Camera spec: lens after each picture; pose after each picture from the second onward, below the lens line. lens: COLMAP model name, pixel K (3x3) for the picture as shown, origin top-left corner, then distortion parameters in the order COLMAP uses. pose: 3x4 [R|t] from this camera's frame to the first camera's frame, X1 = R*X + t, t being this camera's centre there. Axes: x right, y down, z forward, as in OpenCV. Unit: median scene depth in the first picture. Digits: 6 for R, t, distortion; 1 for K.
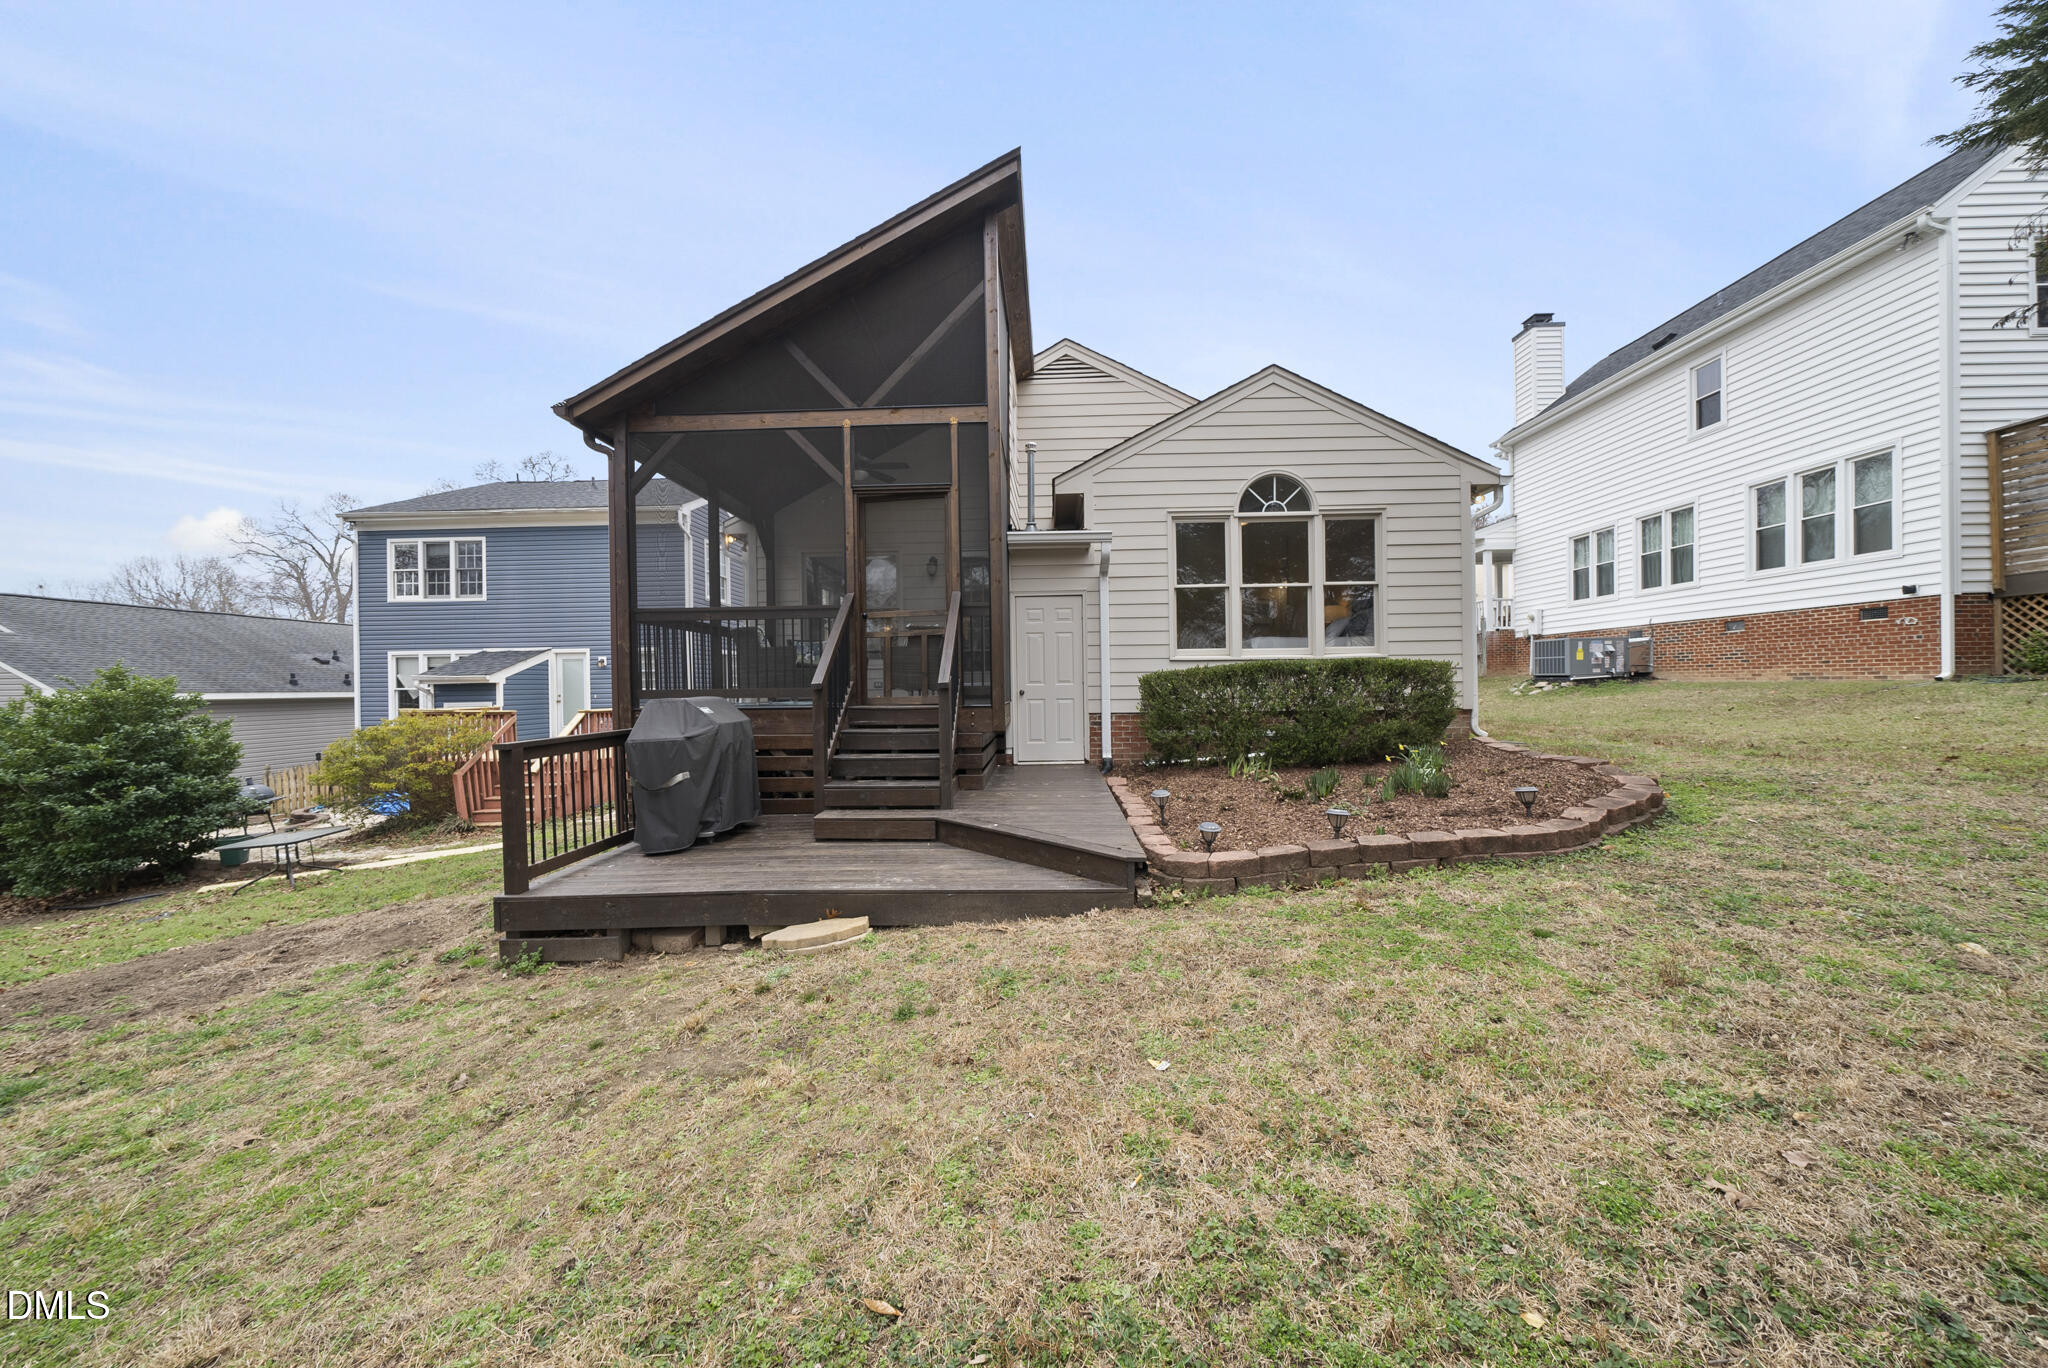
lens RADIAL K [[703.7, 0, 1027.2], [0, 703.7, 686.1], [0, 0, 1]] dist [-0.004901, -0.000139]
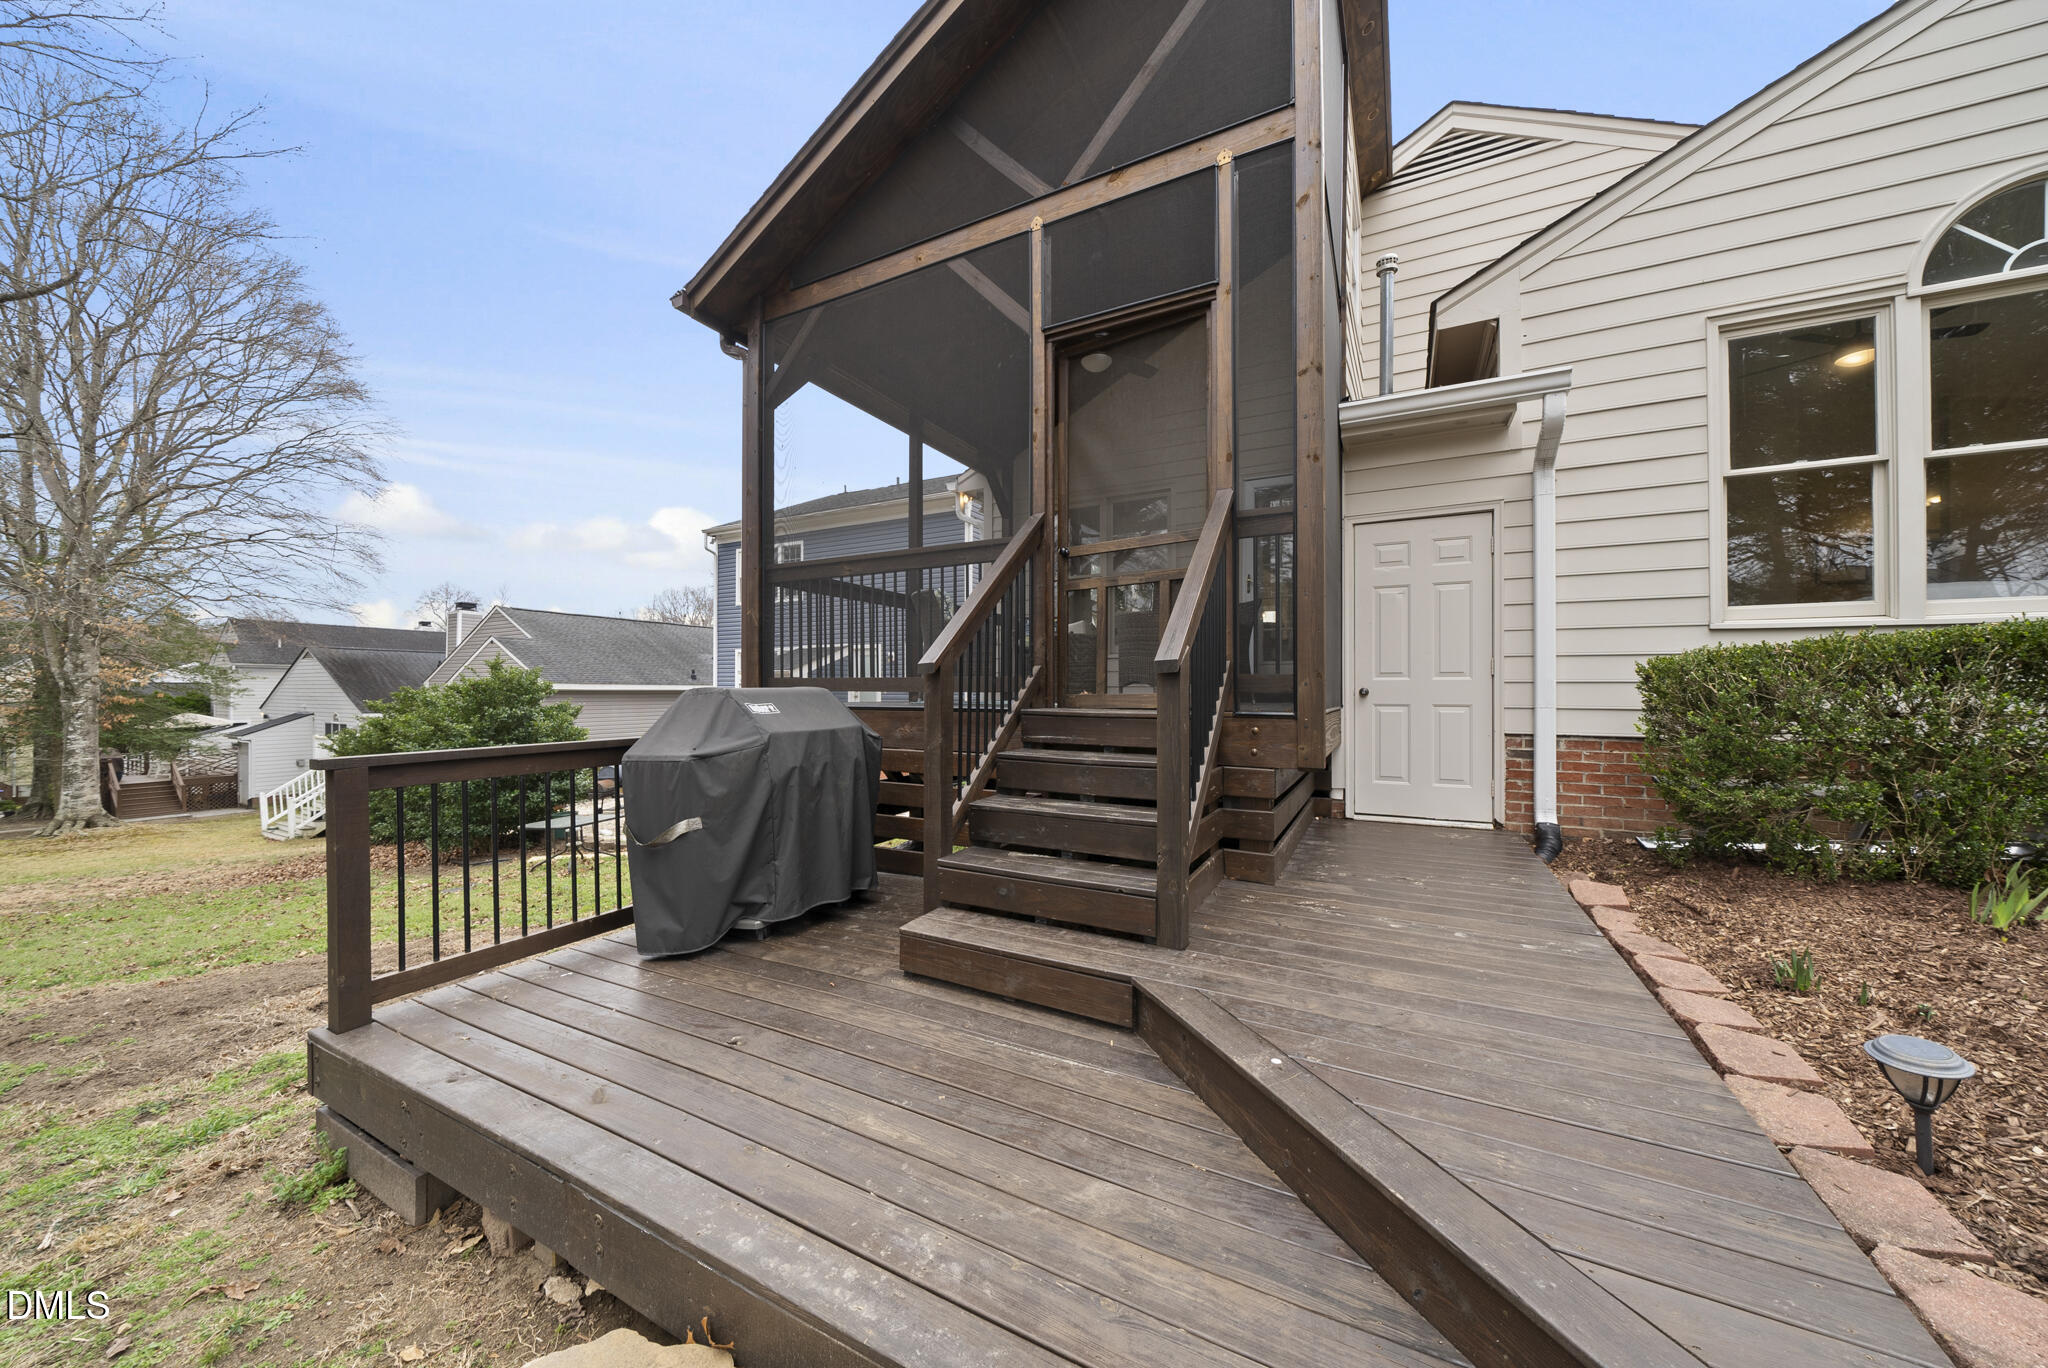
lens RADIAL K [[703.7, 0, 1019.9], [0, 703.7, 688.6], [0, 0, 1]] dist [-0.004901, -0.000139]
pose [[0.895483, 0.013837, -0.444882, -0.003788], [-0.014274, 0.999895, 0.002367, 0.009016], [0.444868, 0.004230, 0.895586, 0.385786]]
